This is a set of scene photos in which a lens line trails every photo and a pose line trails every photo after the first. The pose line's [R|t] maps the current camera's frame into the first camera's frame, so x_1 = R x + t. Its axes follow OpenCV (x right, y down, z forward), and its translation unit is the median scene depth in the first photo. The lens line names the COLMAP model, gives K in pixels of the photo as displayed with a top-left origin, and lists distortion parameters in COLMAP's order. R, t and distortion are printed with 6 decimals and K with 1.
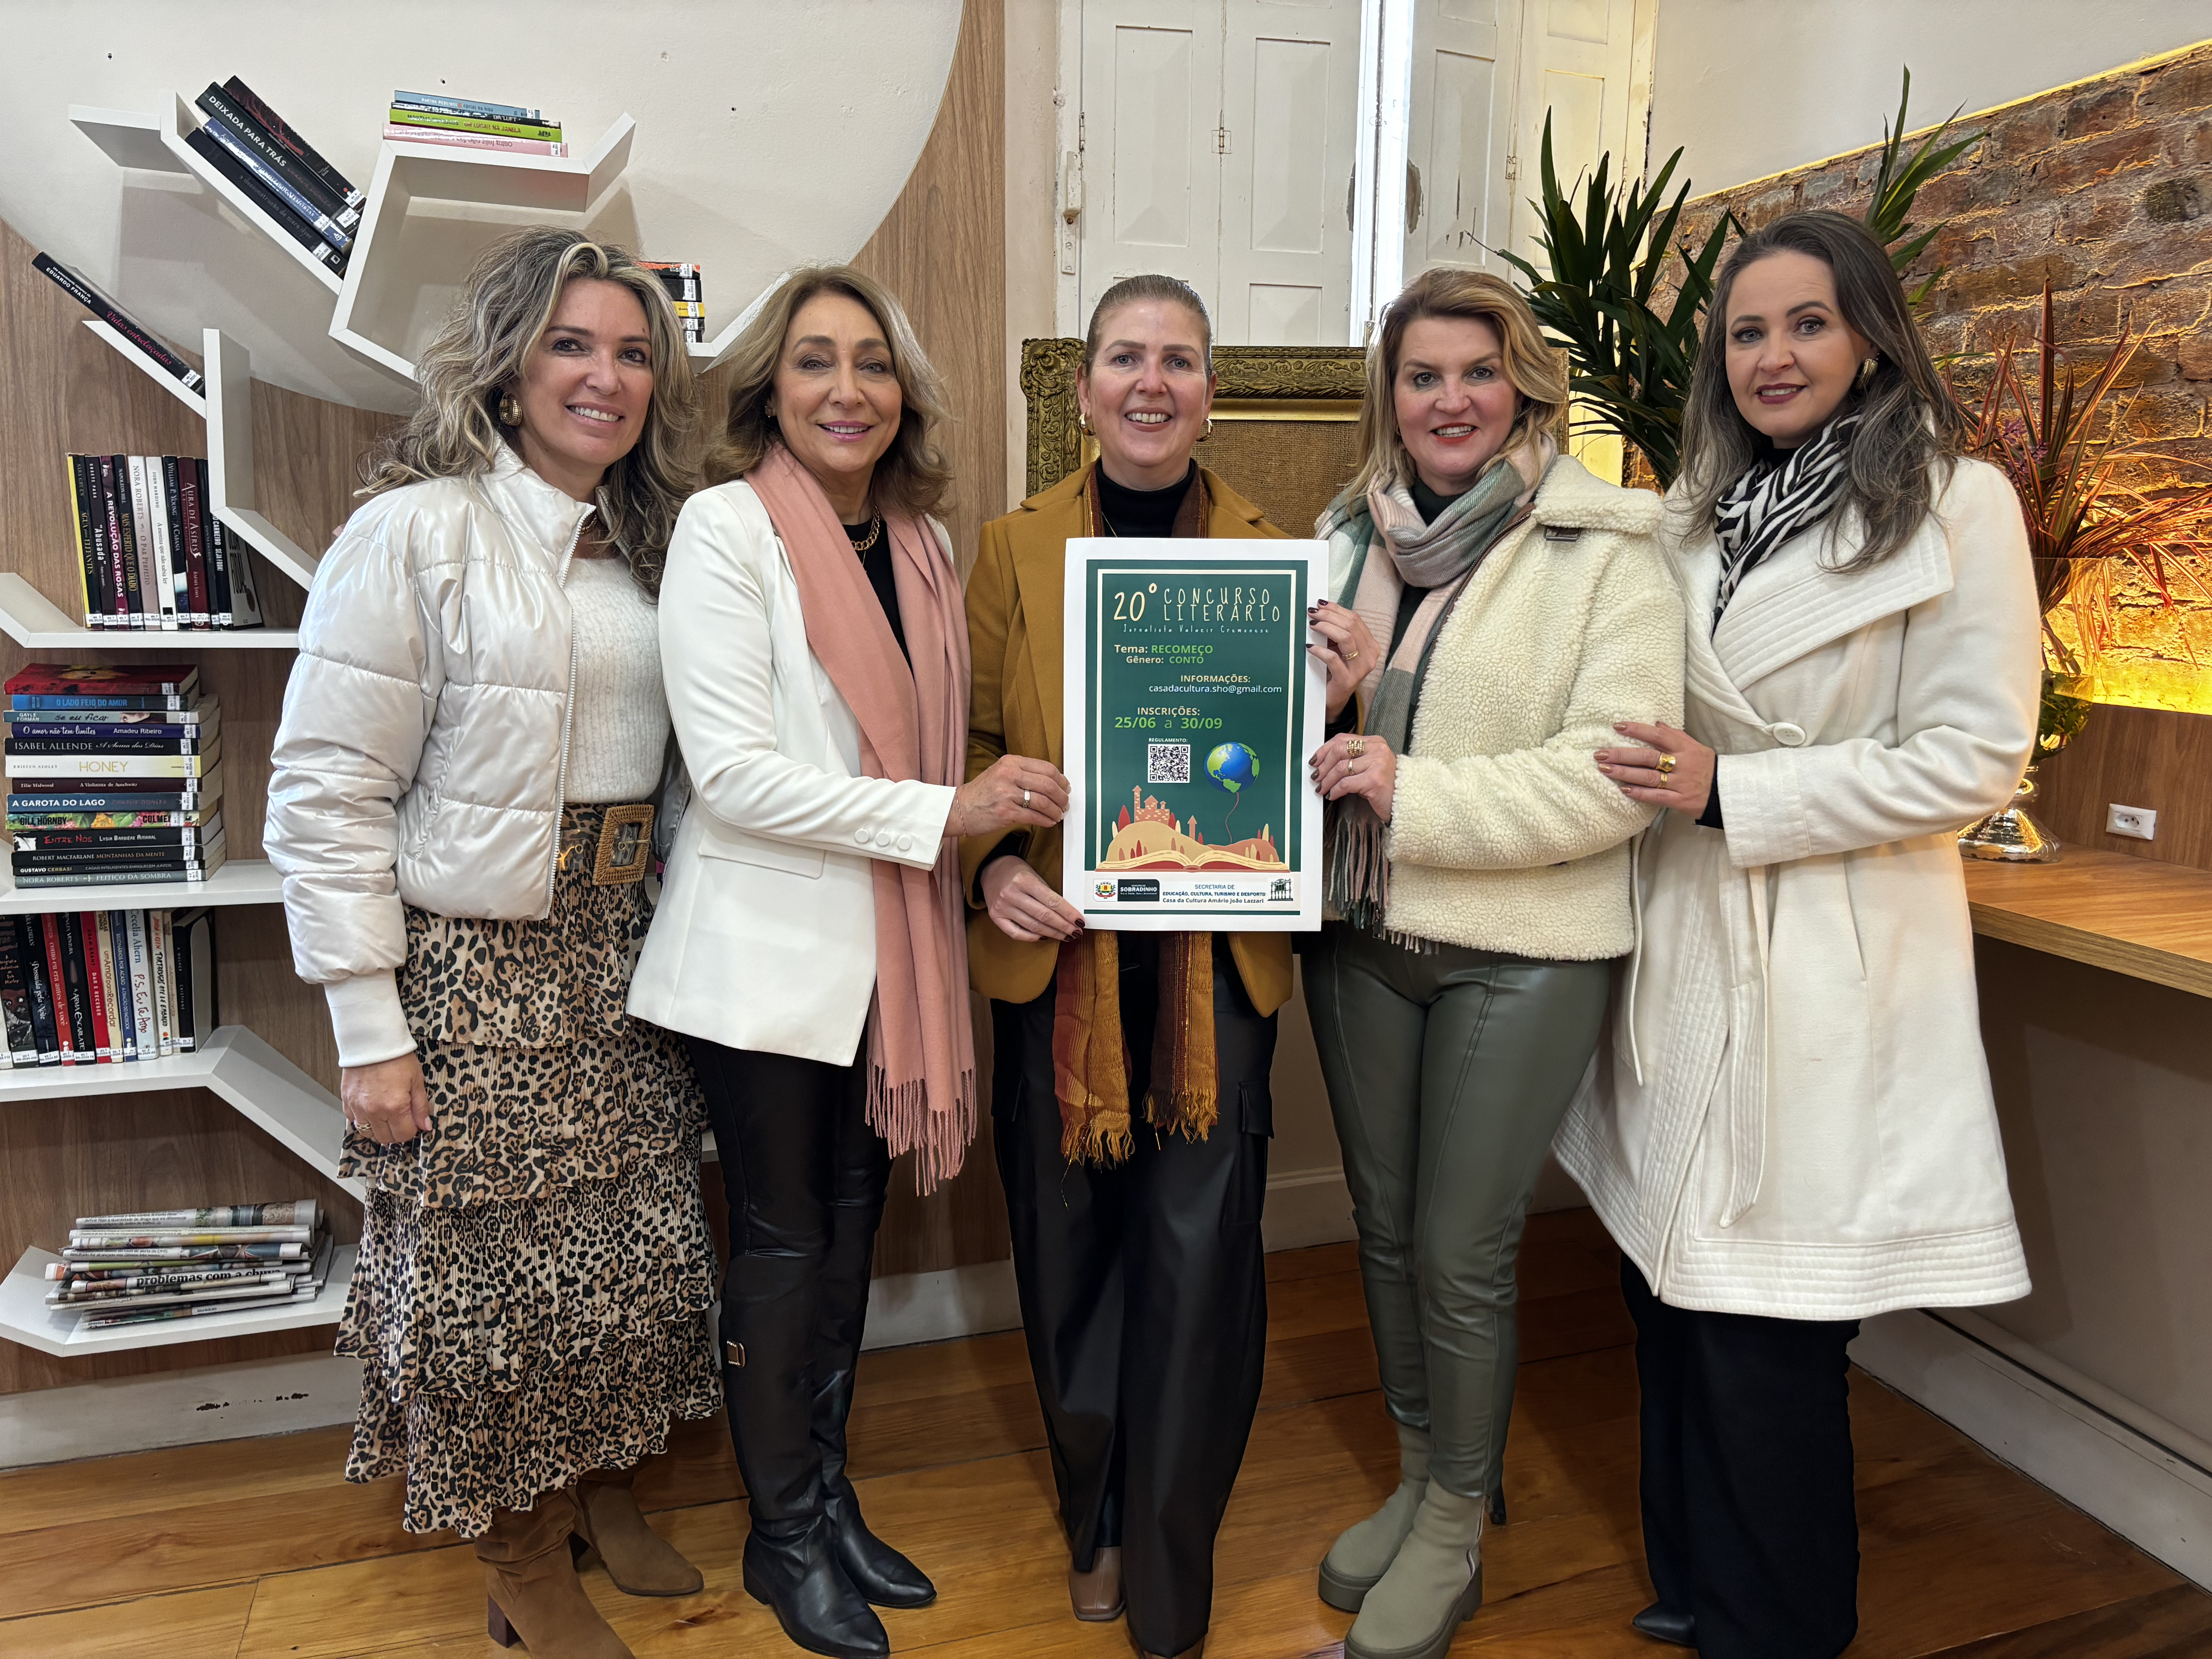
lens RADIAL K [[1667.3, 0, 1109.6], [0, 1667.3, 829.8], [0, 0, 1]] dist [0.030118, -0.037188]
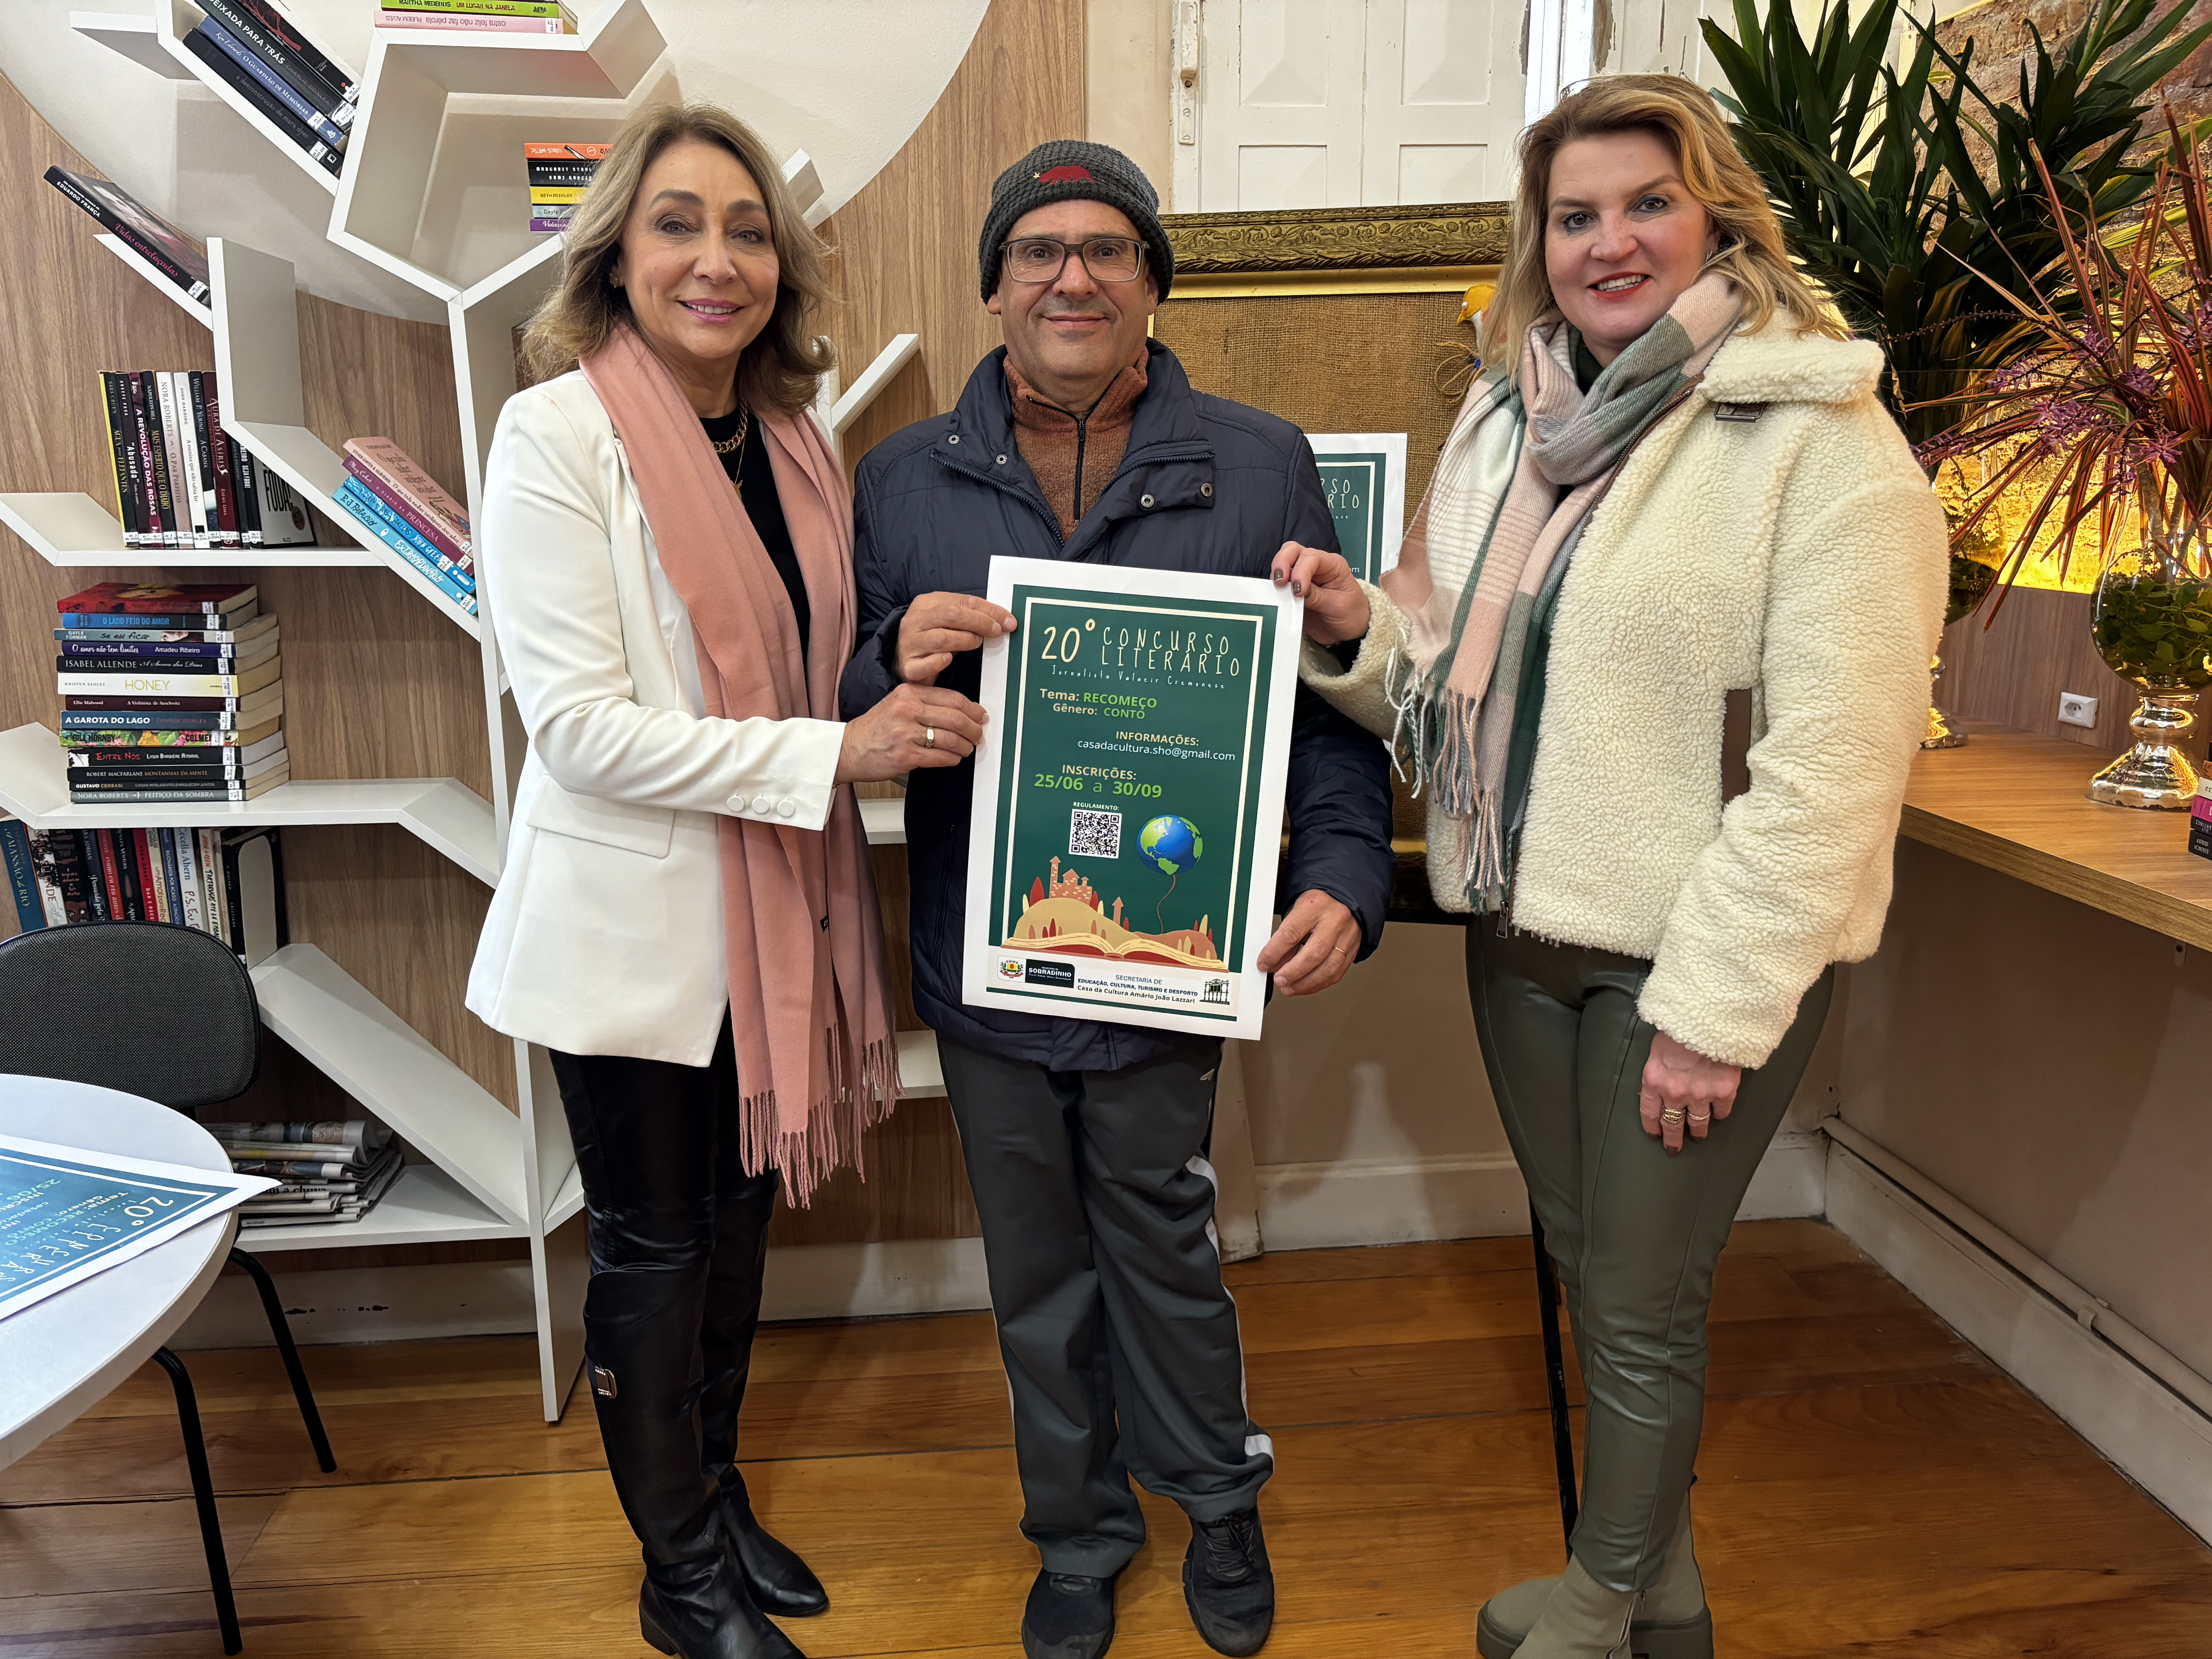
lens RADIAL K [[1667.3, 0, 1112.9], [0, 1667.3, 833.1], [0, 0, 1]] dist [0.030118, -0.037188]
pose [[0.975299, 0.031395, -0.218647, 0.186828], [-0.021660, 0.998670, 0.046783, -0.008259], [0.219825, -0.040891, 0.974682, 0.137620]]
